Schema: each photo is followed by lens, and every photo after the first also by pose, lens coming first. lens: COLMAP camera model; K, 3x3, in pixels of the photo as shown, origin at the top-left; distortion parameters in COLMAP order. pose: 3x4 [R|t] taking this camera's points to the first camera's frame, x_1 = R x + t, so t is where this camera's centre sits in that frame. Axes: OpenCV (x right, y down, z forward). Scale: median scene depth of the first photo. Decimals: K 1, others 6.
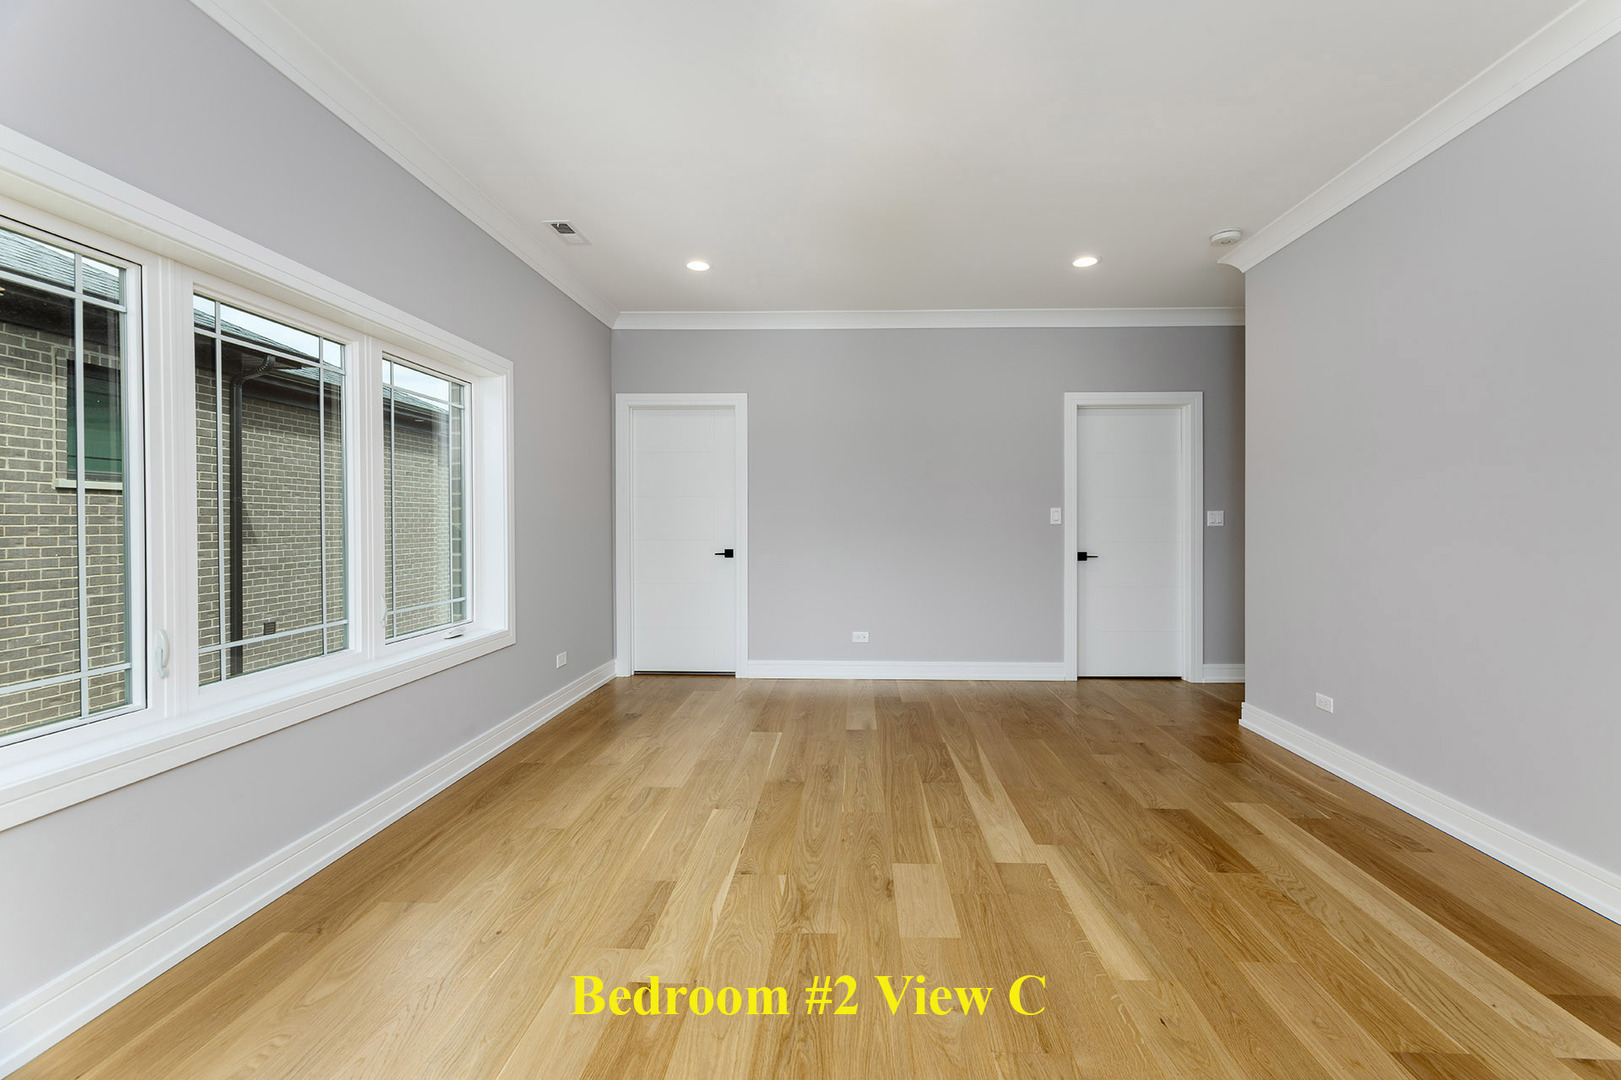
lens RADIAL K [[653.9, 0, 827.6], [0, 653.9, 530.5], [0, 0, 1]] dist [0.003293, 0.000167]
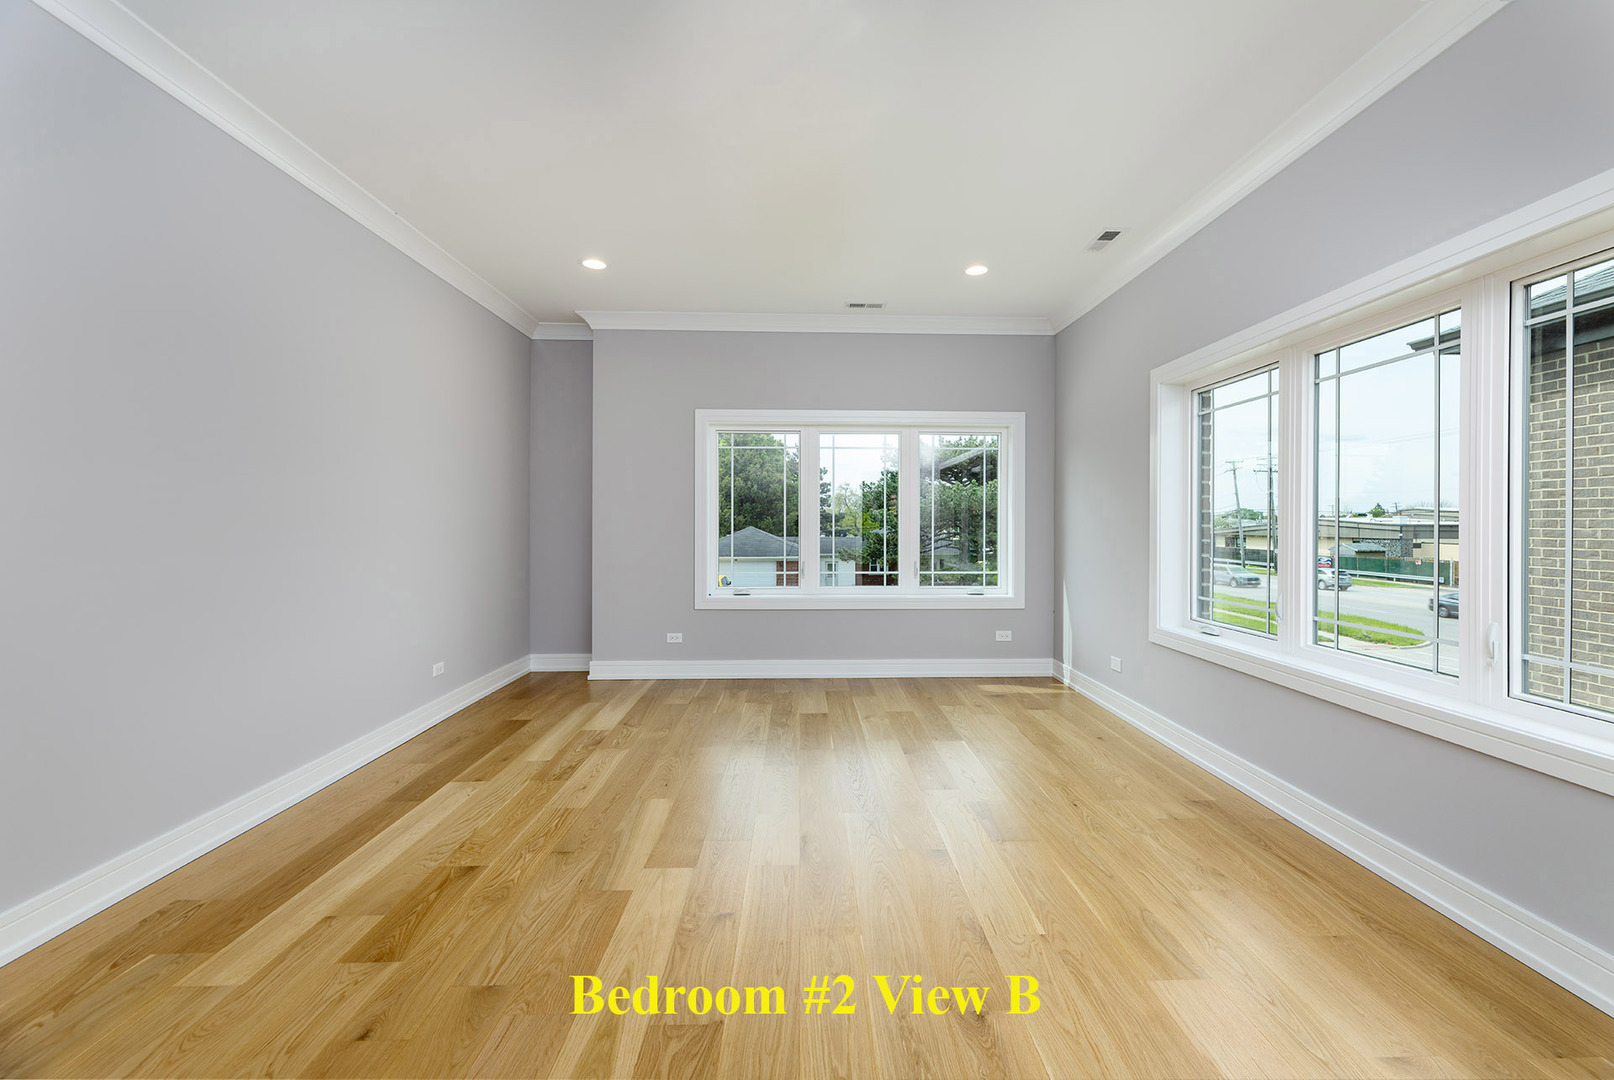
lens RADIAL K [[651.0, 0, 805.3], [0, 651.0, 529.6], [0, 0, 1]] dist [0.003293, 0.000167]
pose [[-0.998685, -0.001228, -0.051254, 0.129403], [-0.002296, 0.999781, 0.020787, -0.020912], [0.051218, 0.020877, -0.998469, 1.822771]]
